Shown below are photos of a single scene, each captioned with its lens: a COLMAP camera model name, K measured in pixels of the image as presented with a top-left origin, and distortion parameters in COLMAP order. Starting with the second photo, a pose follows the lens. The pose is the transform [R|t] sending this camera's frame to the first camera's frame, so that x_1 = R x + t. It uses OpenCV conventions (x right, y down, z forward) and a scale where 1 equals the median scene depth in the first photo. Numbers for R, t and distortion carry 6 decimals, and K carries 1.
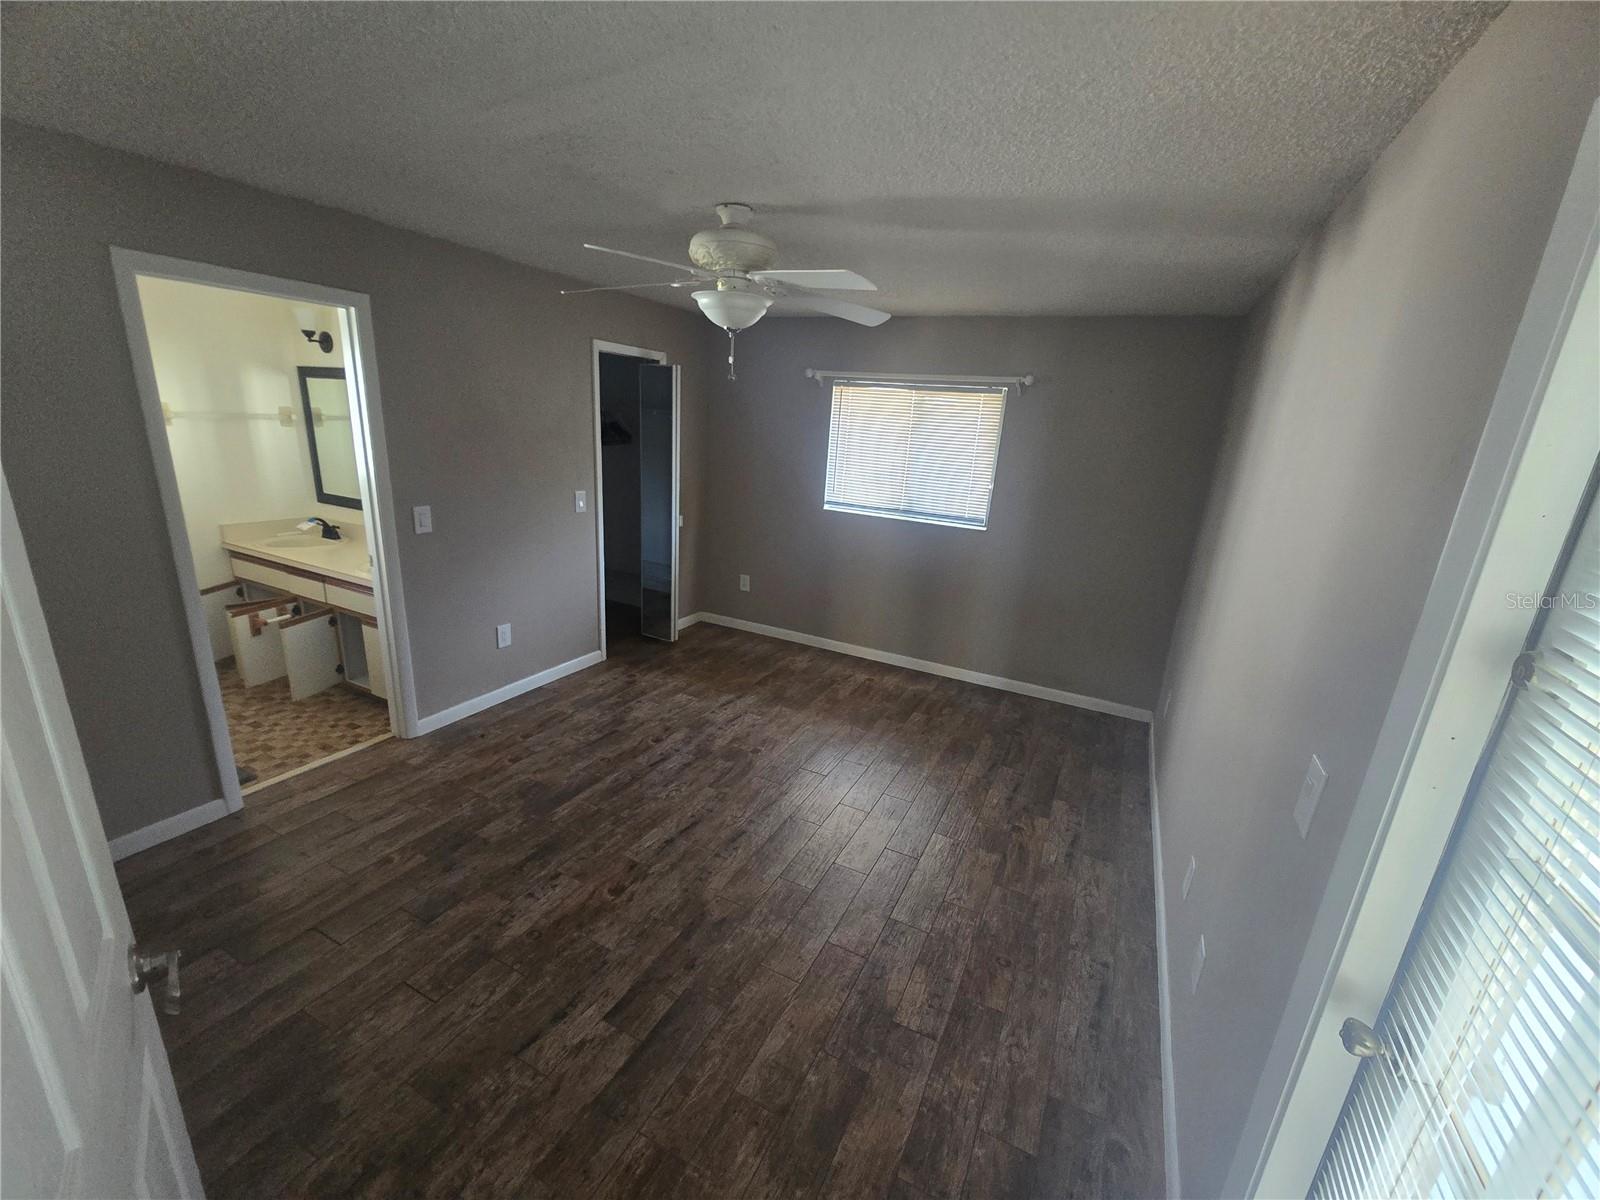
lens RADIAL K [[653.1, 0, 793.3], [0, 653.1, 605.3], [0, 0, 1]] dist [0.001217, 0.000249]
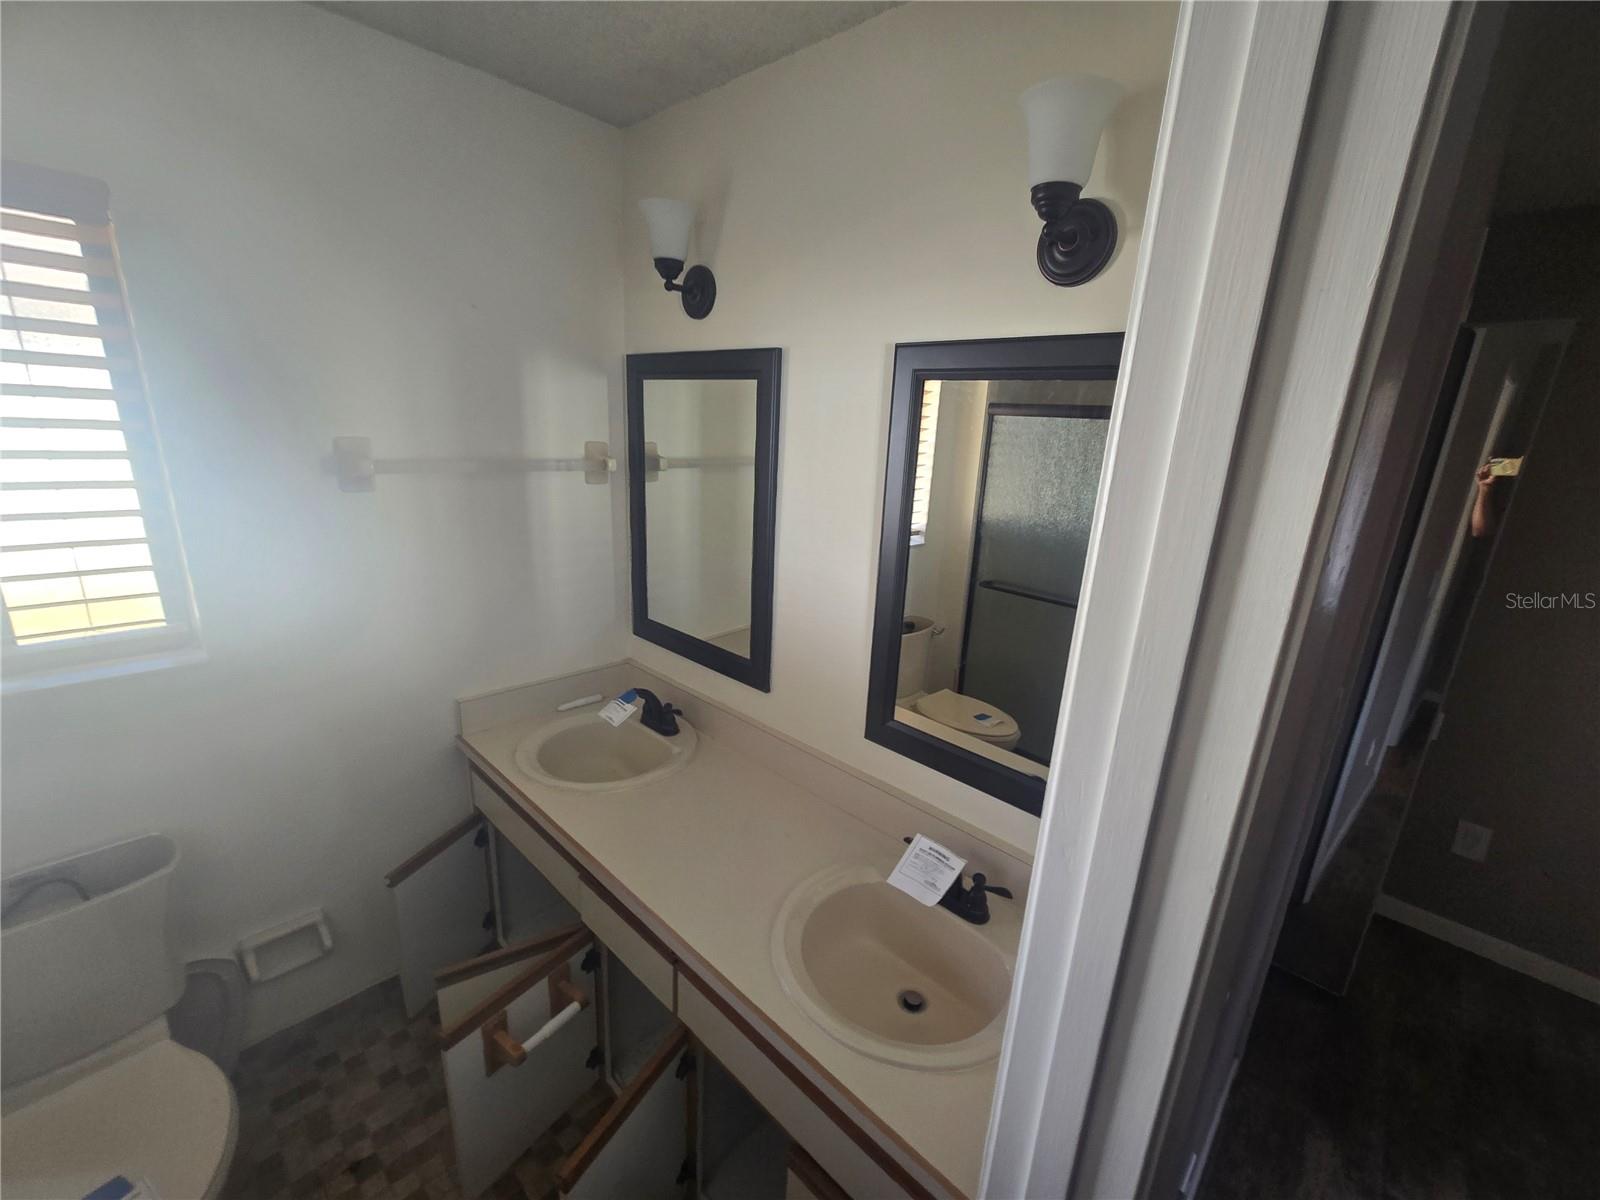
lens RADIAL K [[653.1, 0, 807.8], [0, 653.1, 598.8], [0, 0, 1]] dist [0.001217, 0.000249]
pose [[0.957802, 0.067688, -0.279346, -0.495990], [-0.074834, 0.997083, -0.014984, -0.197128], [0.277517, 0.035256, 0.960074, 0.598937]]
